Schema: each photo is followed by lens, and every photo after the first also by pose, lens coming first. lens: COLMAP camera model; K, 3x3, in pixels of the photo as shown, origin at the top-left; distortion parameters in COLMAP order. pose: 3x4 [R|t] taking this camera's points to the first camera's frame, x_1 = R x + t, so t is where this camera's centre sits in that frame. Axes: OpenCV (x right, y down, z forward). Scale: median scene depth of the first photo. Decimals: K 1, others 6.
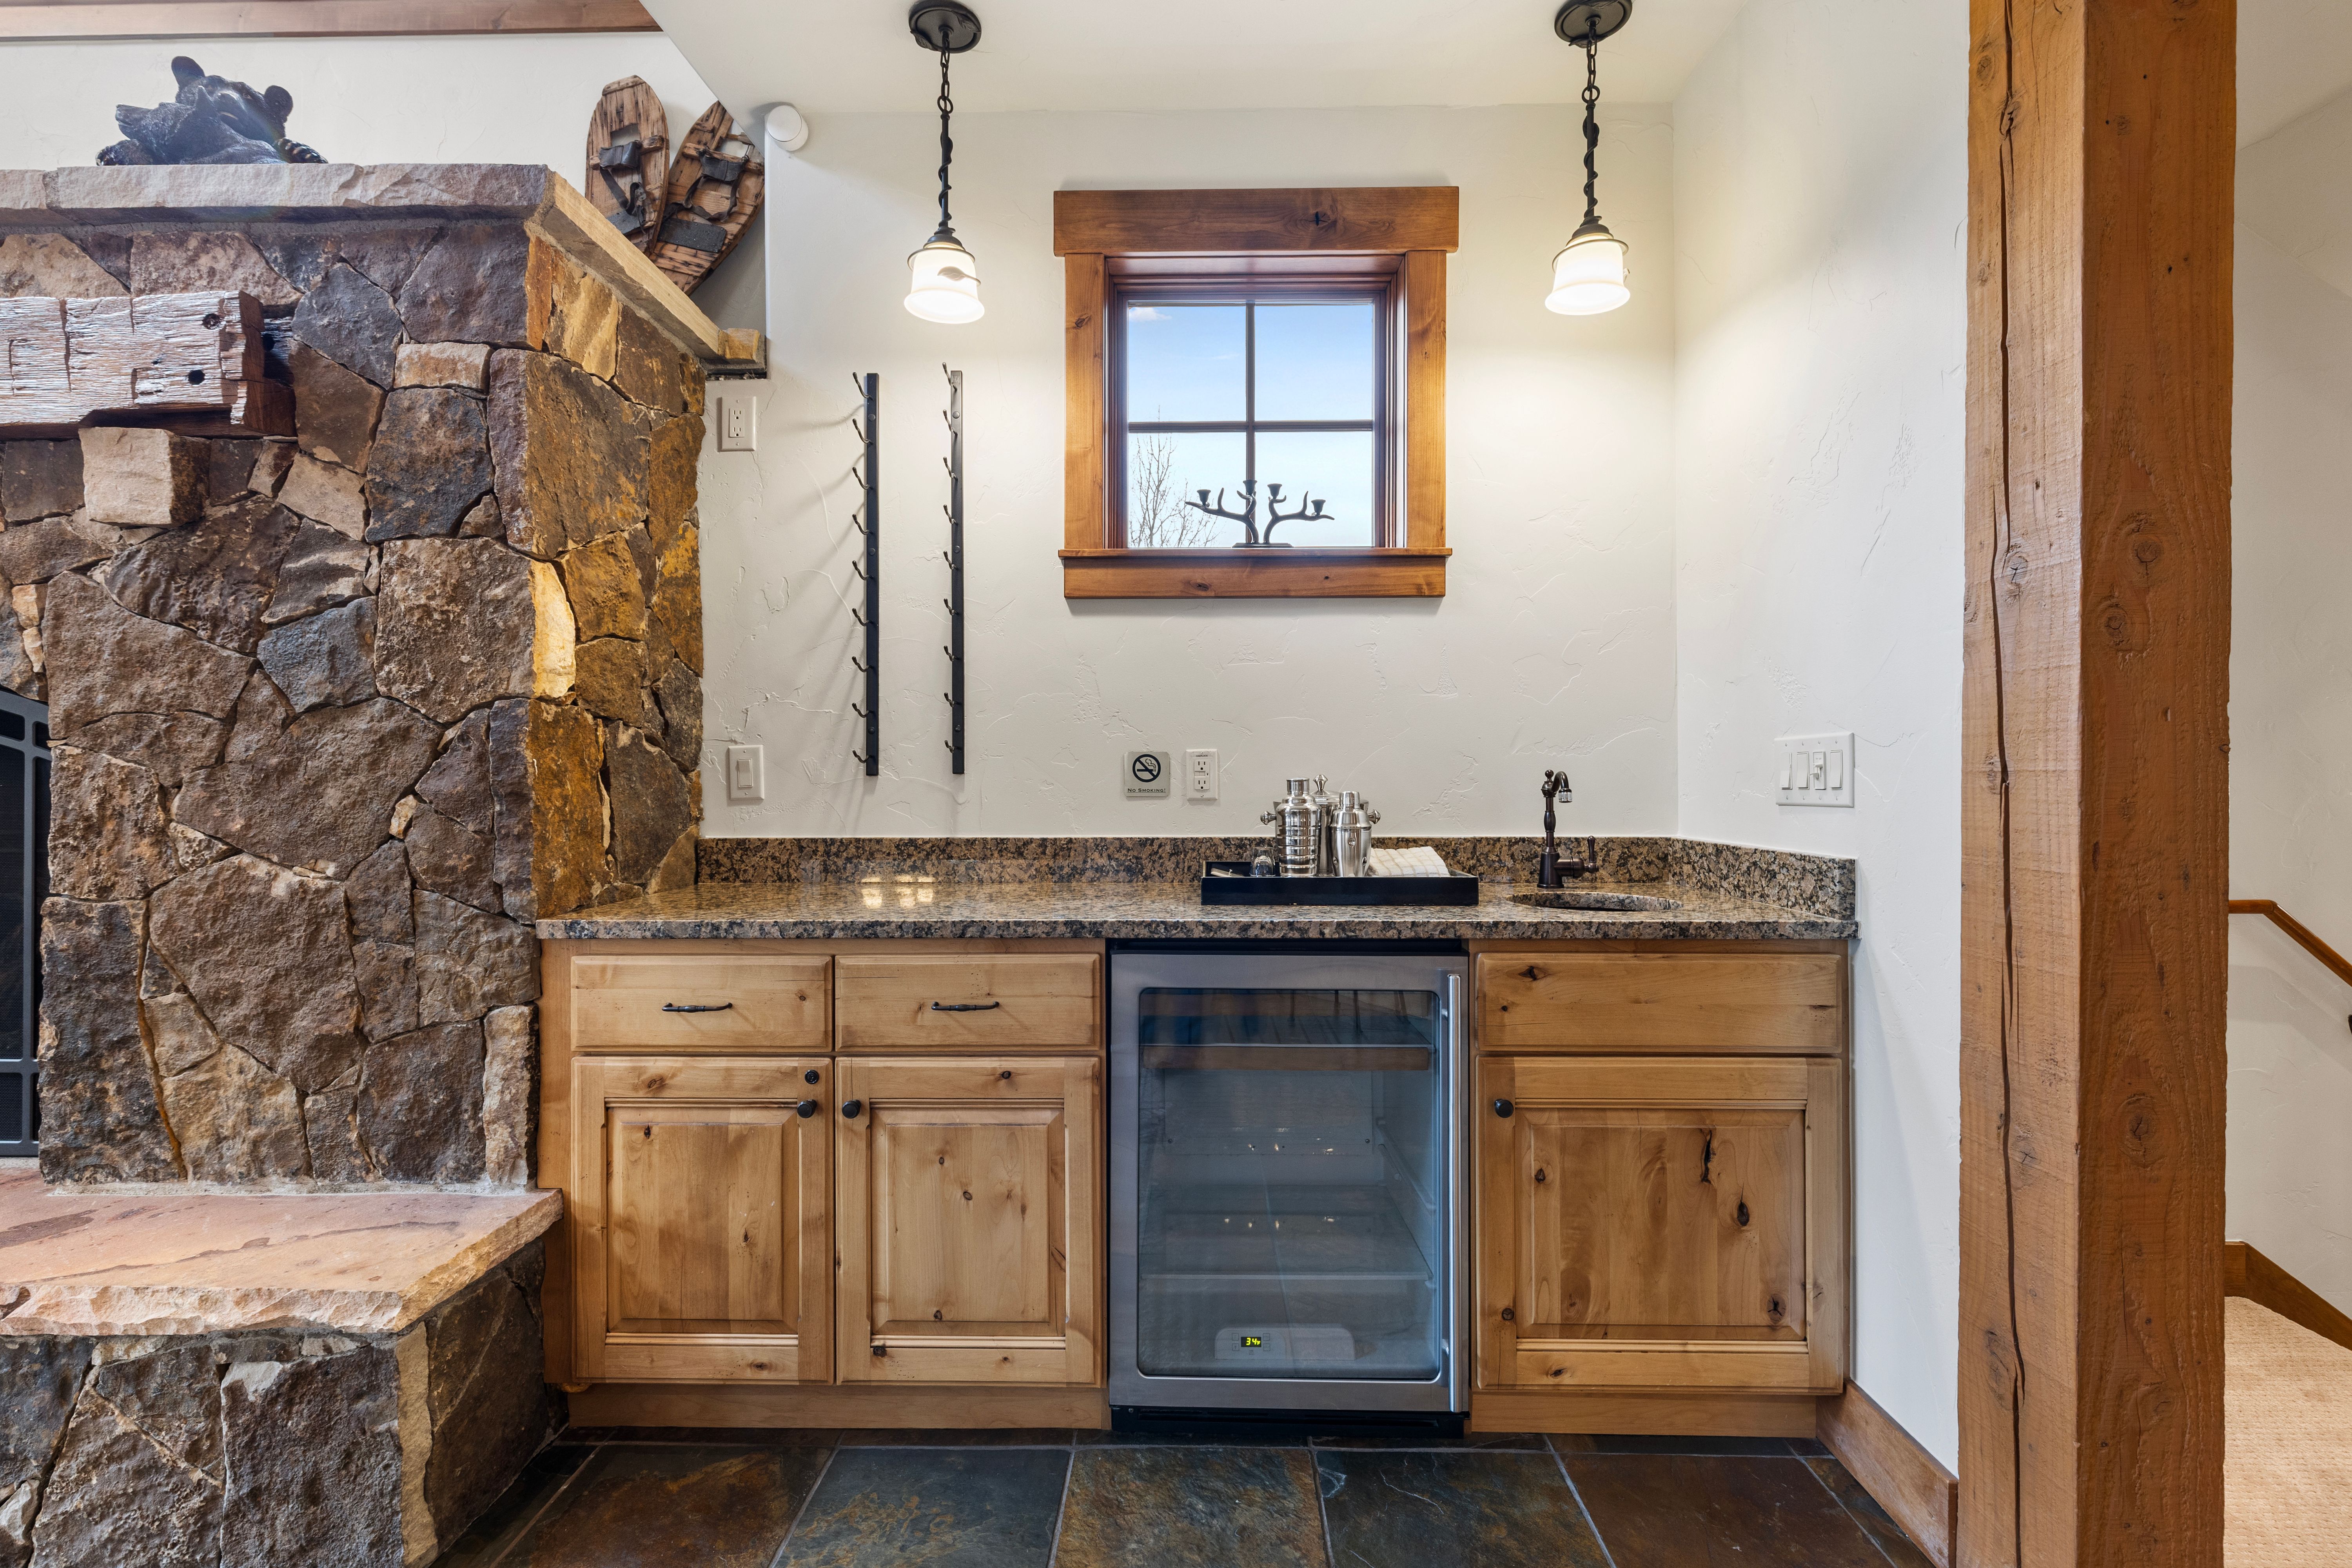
lens RADIAL K [[1065.9, 0, 1169.2], [0, 1065.9, 778.3], [0, 0, 1]] dist [0.001799, -0.000072]
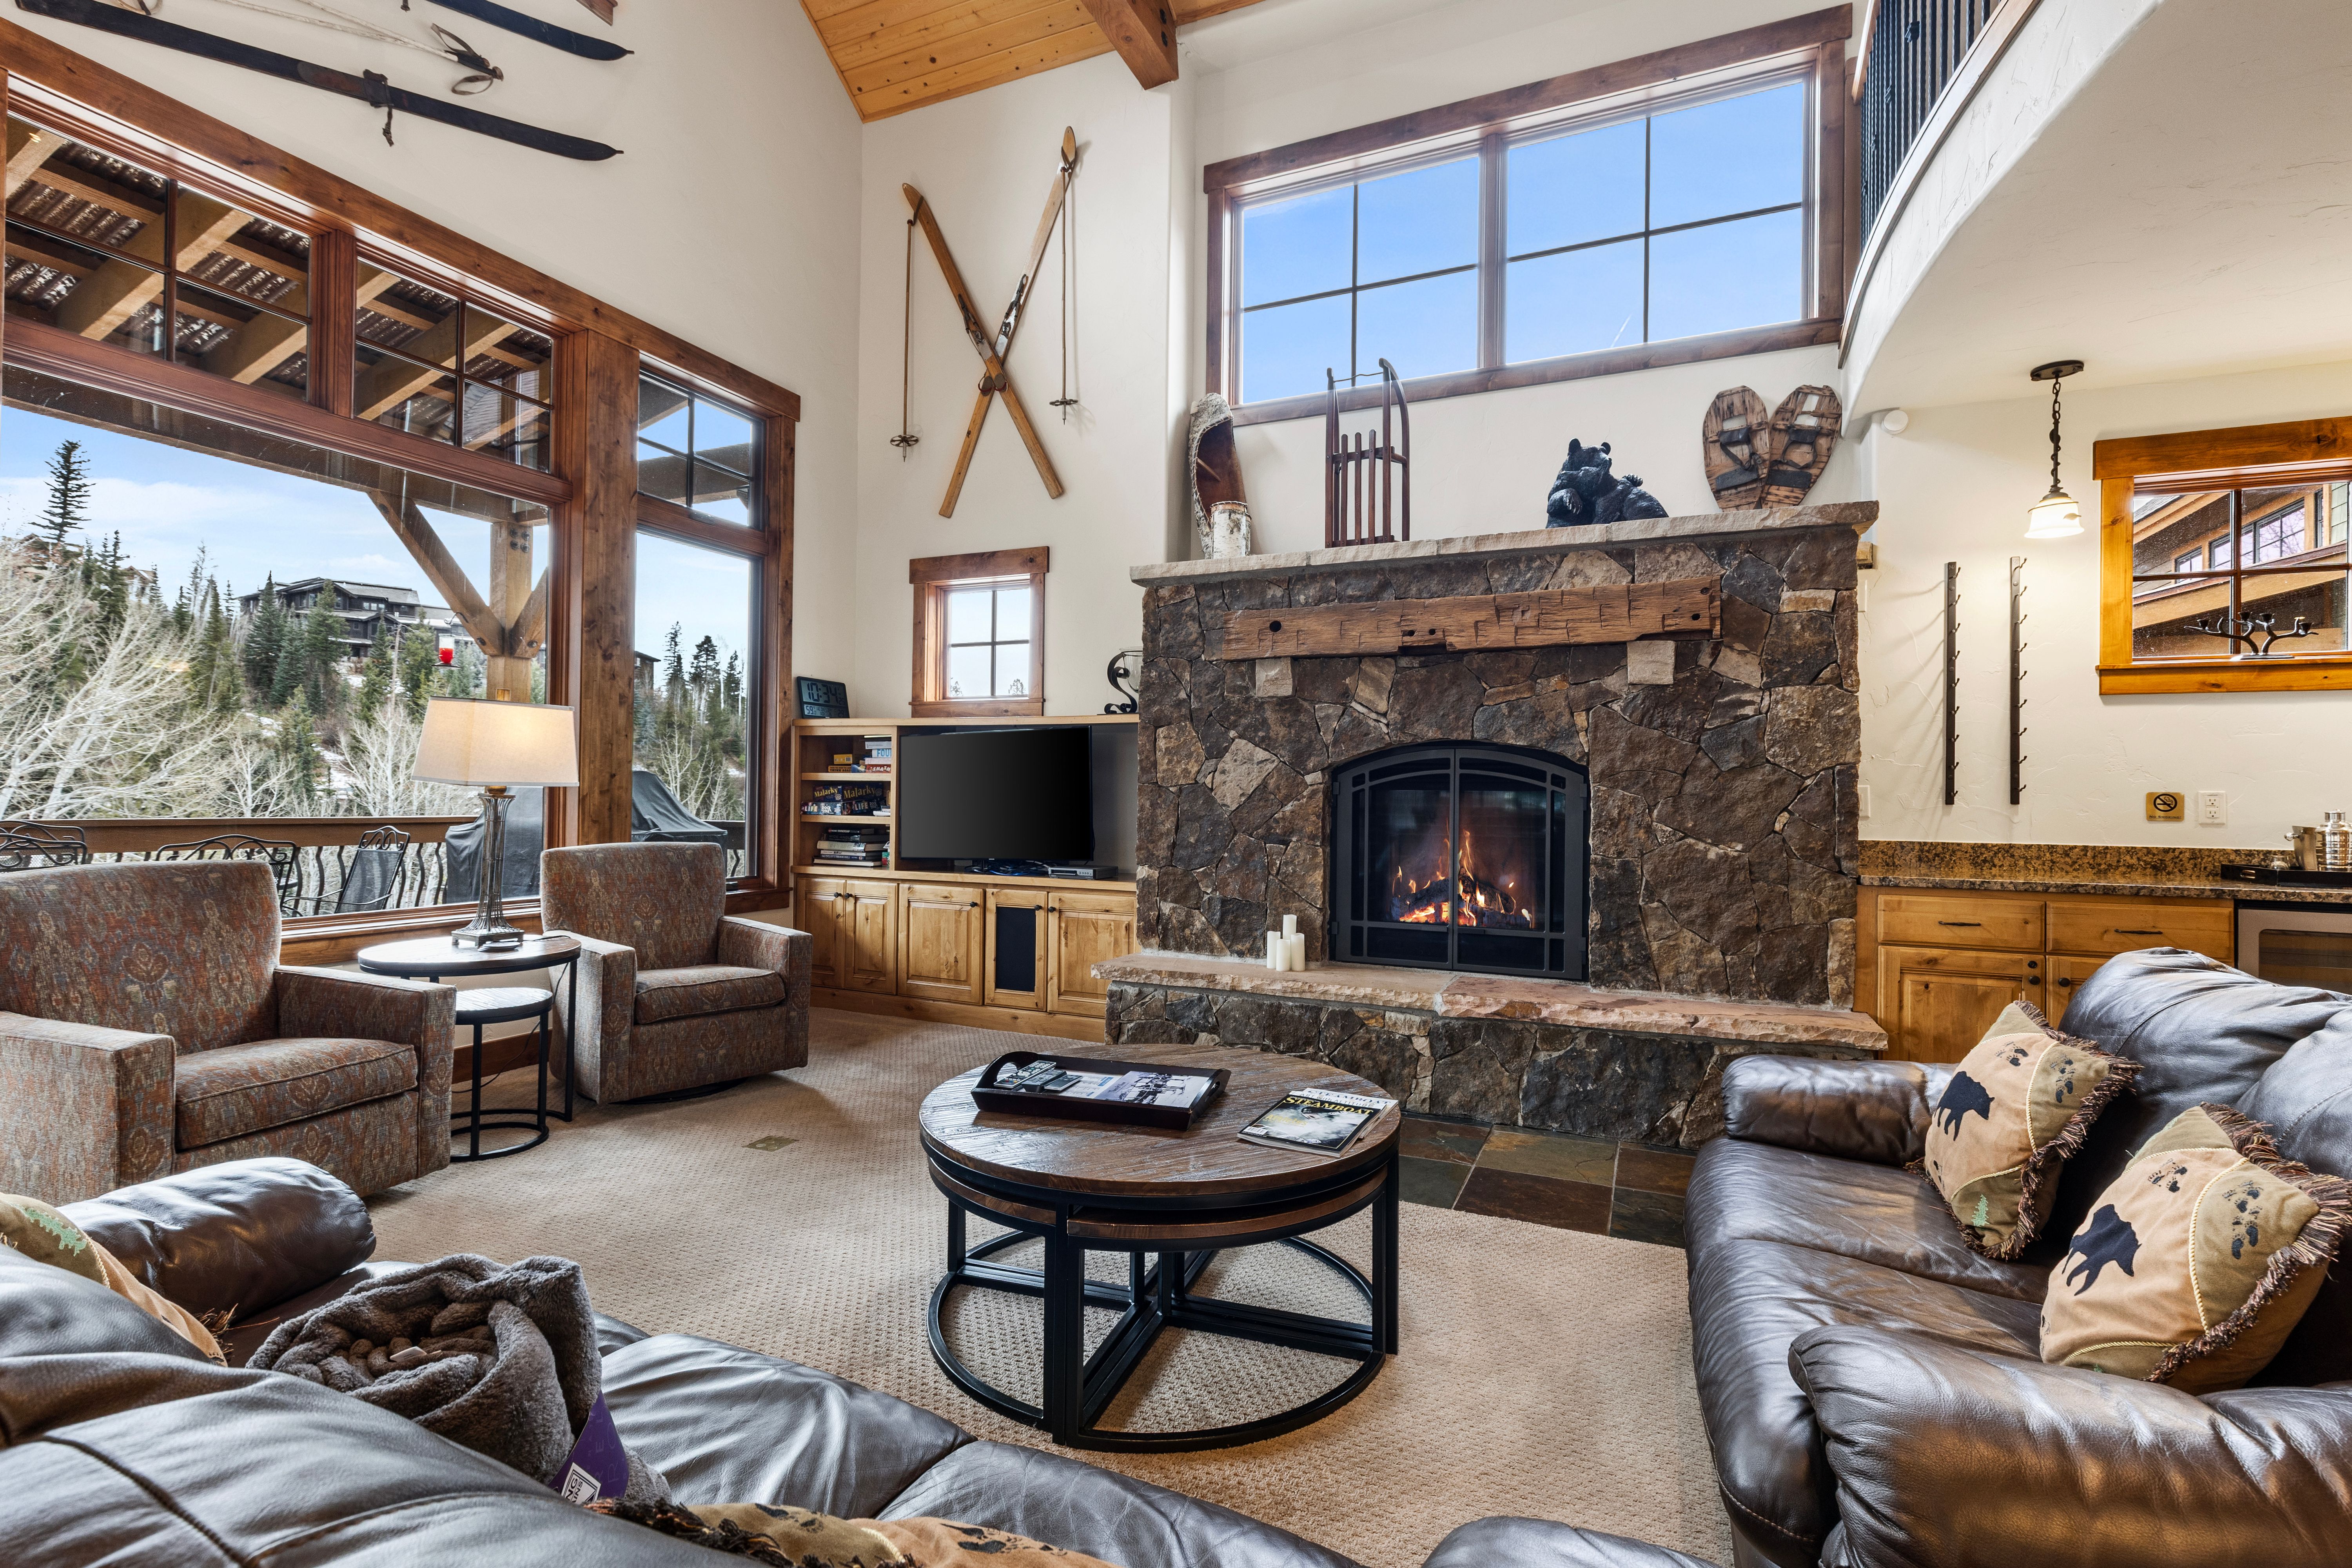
lens RADIAL K [[1065.9, 0, 1171.7], [0, 1065.9, 788.2], [0, 0, 1]] dist [0.001799, -0.000072]
pose [[0.918921, 0.011354, -0.394278, -0.986376], [-0.015267, 0.999860, -0.006790, 0.002455], [0.394146, 0.012259, 0.918966, -1.339504]]
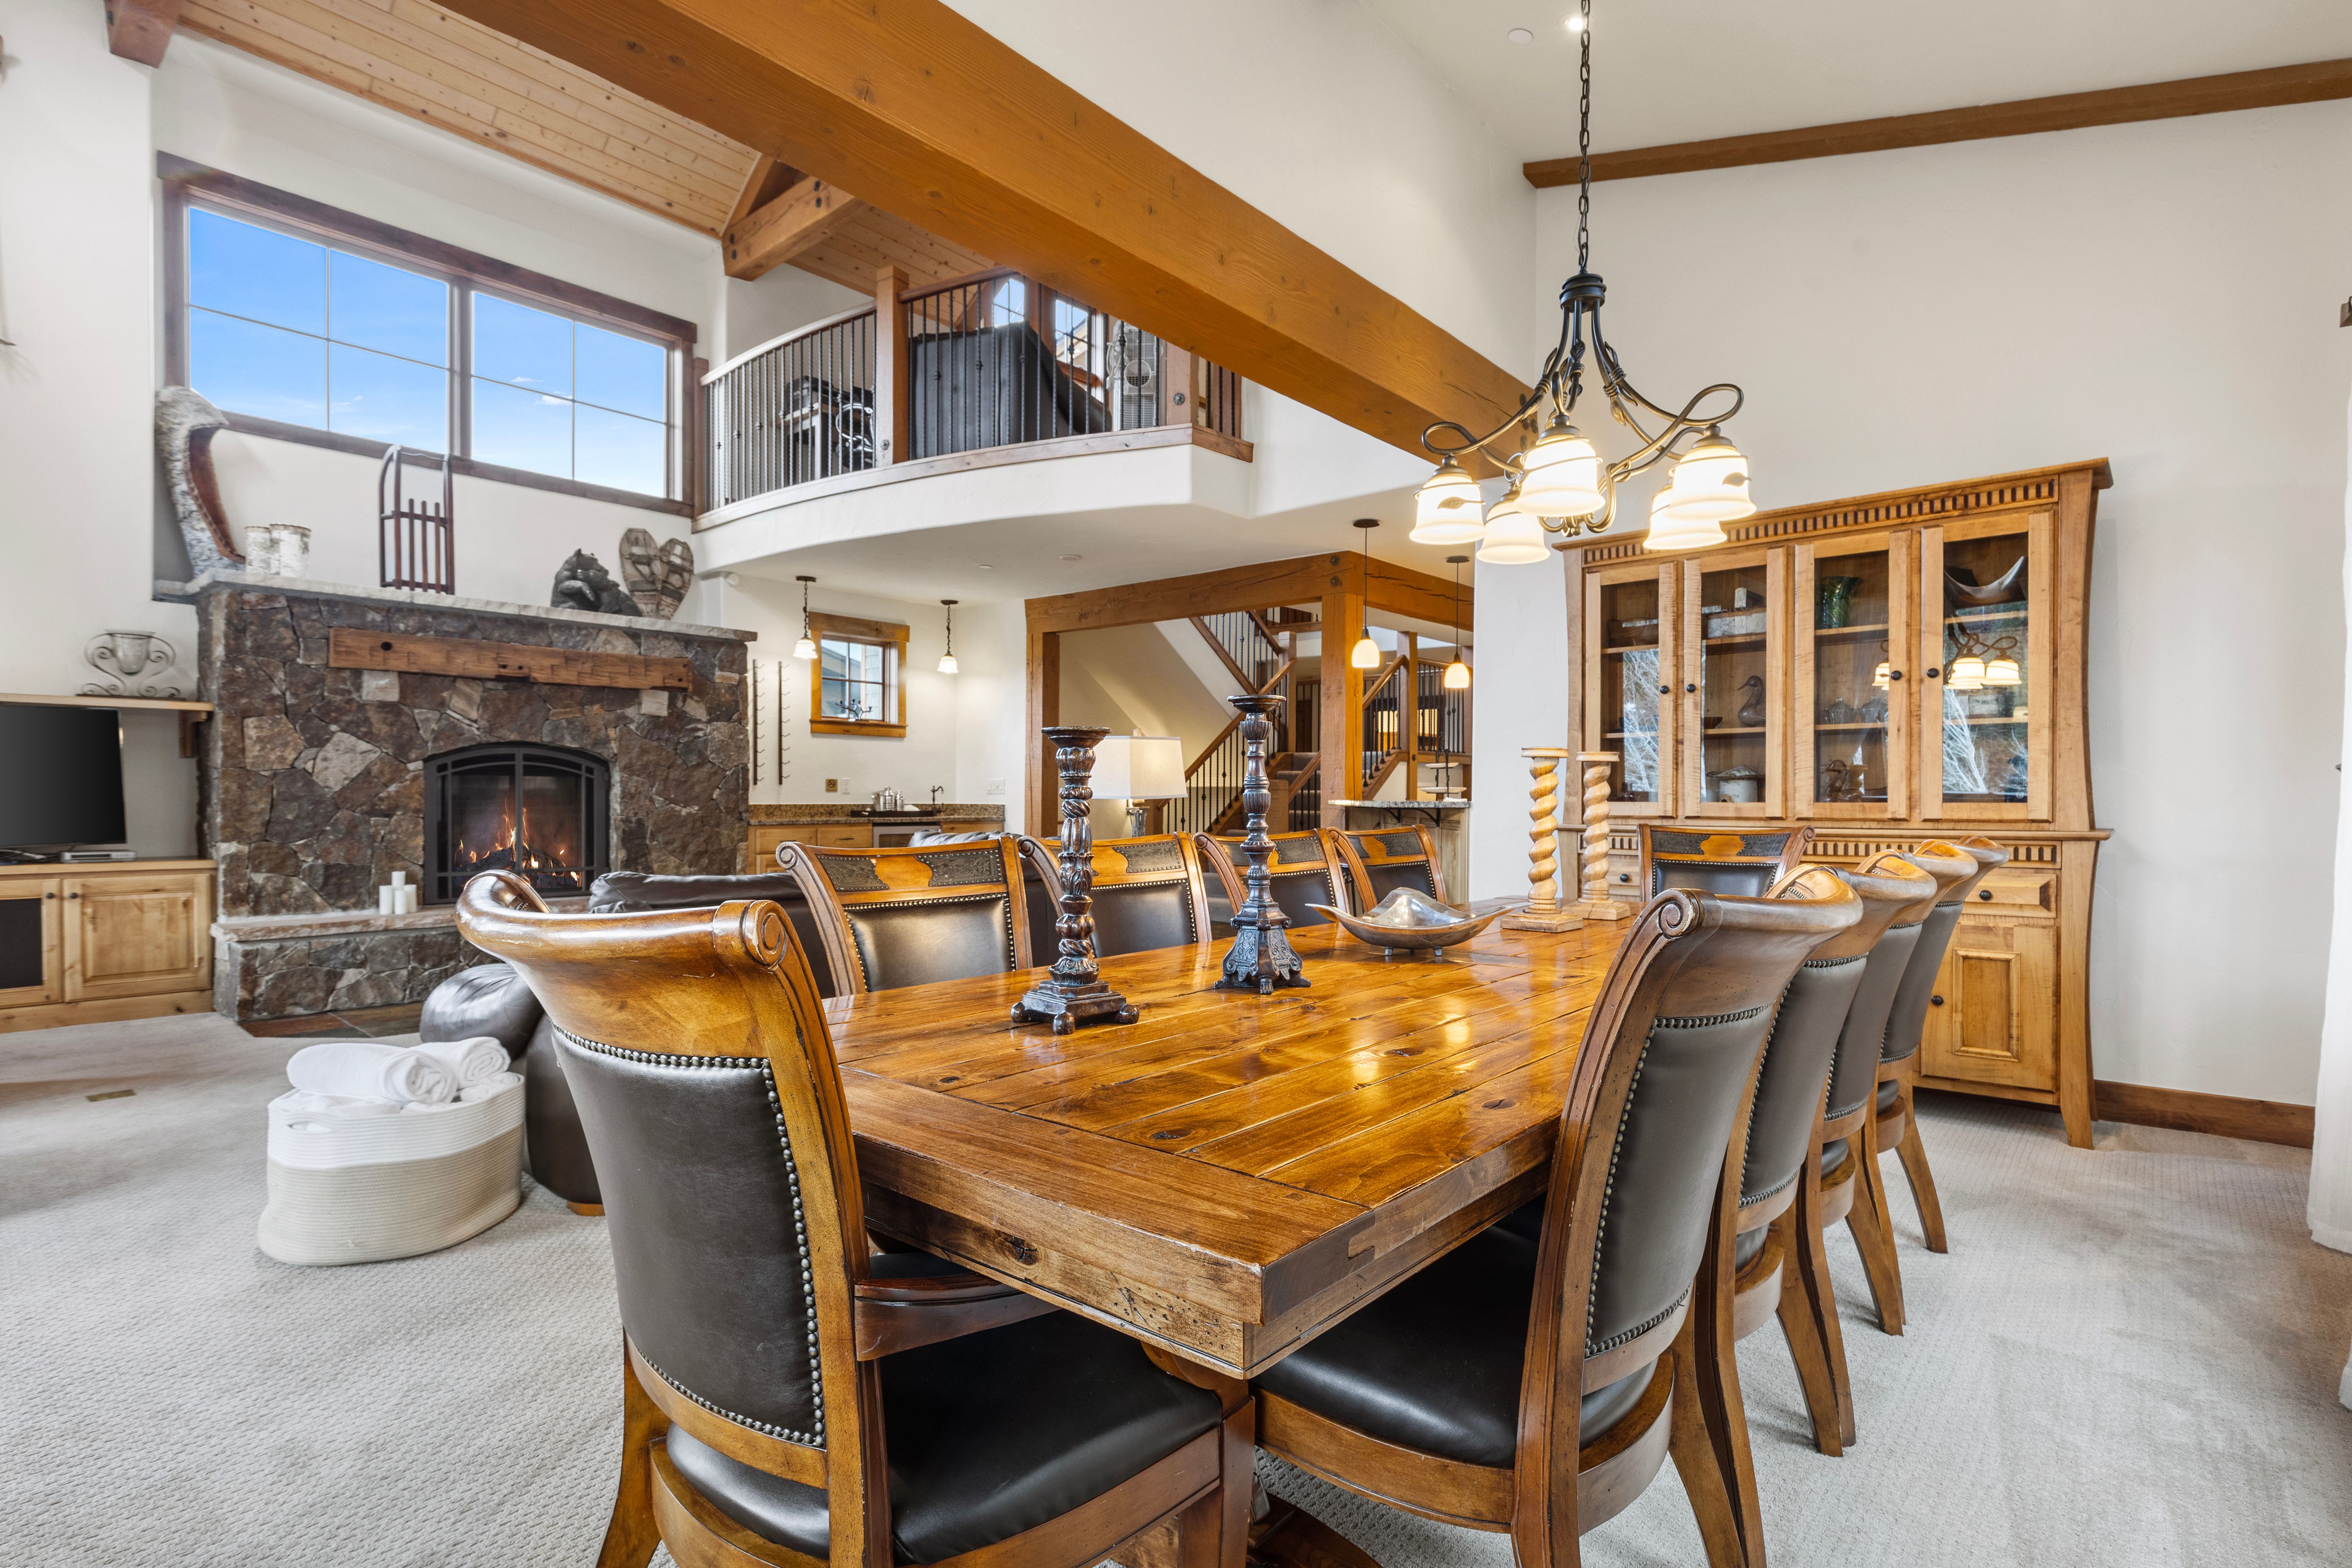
lens RADIAL K [[1129.2, 0, 1176.9], [0, 1129.2, 804.8], [0, 0, 1]] dist [-0.004345, -0.000940]
pose [[0.642543, -0.000647, 0.766249, -2.764392], [-0.006099, 0.999964, 0.005959, 0.040276], [-0.766225, -0.008502, 0.642516, -2.882615]]
